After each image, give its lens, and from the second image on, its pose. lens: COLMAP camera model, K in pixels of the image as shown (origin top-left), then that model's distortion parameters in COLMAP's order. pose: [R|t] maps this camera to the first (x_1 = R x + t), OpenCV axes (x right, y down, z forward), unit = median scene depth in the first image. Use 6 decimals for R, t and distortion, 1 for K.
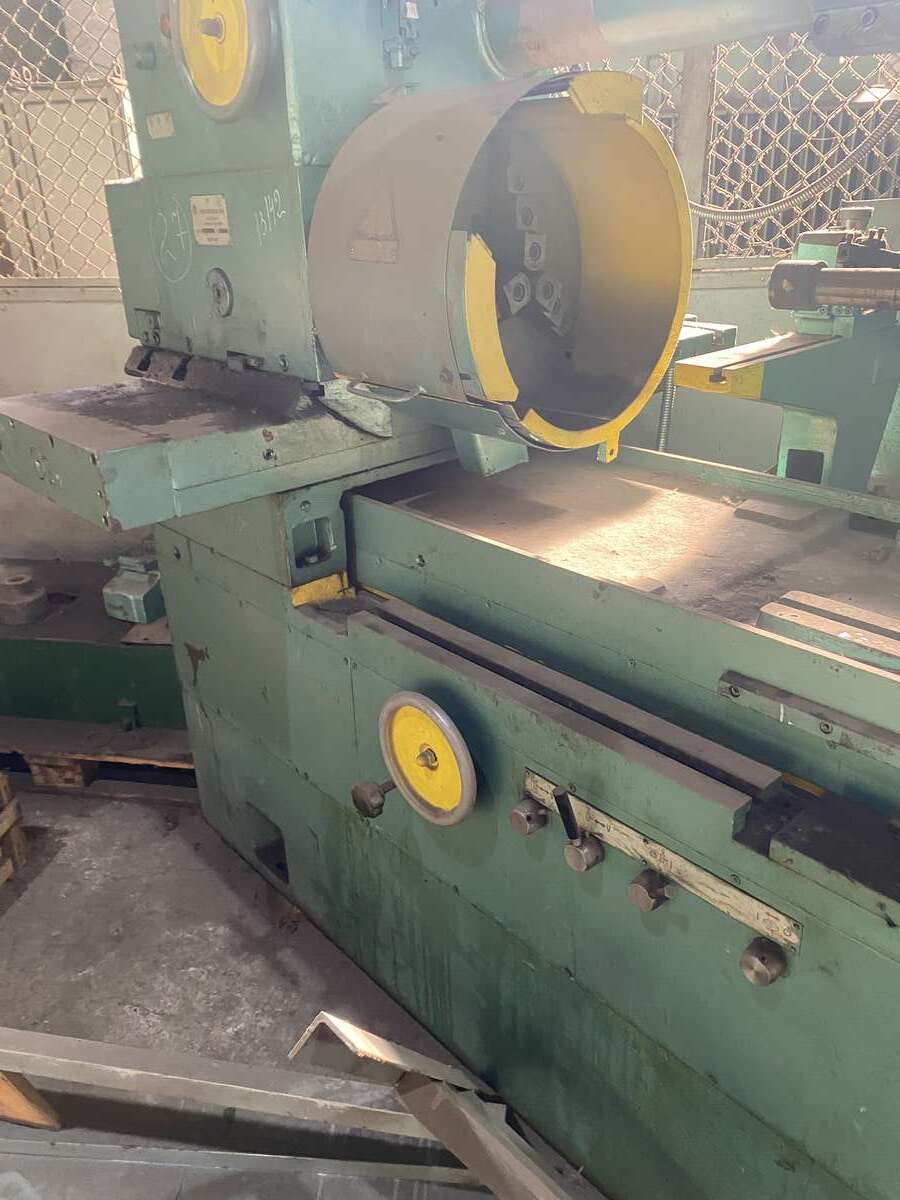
lens RADIAL K [[905.6, 0, 461.8], [0, 905.6, 603.2], [0, 0, 1]] dist [0.034975, -0.035767]
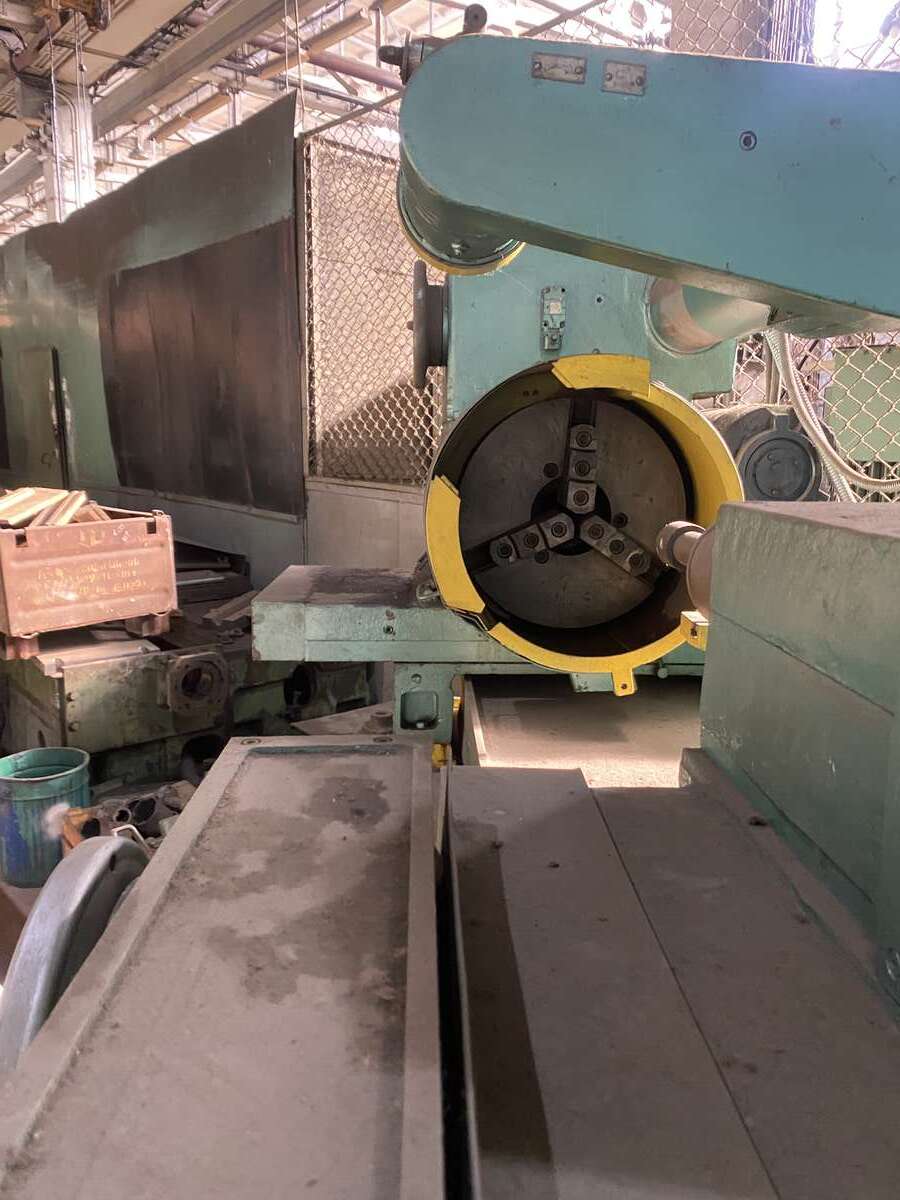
lens RADIAL K [[905.6, 0, 461.8], [0, 905.6, 603.2], [0, 0, 1]] dist [0.034975, -0.035767]
pose [[0.789981, 0.163666, -0.590883, 0.622160], [-0.295712, 0.945925, -0.133344, -0.065978], [0.537107, 0.280070, 0.795661, 0.060301]]
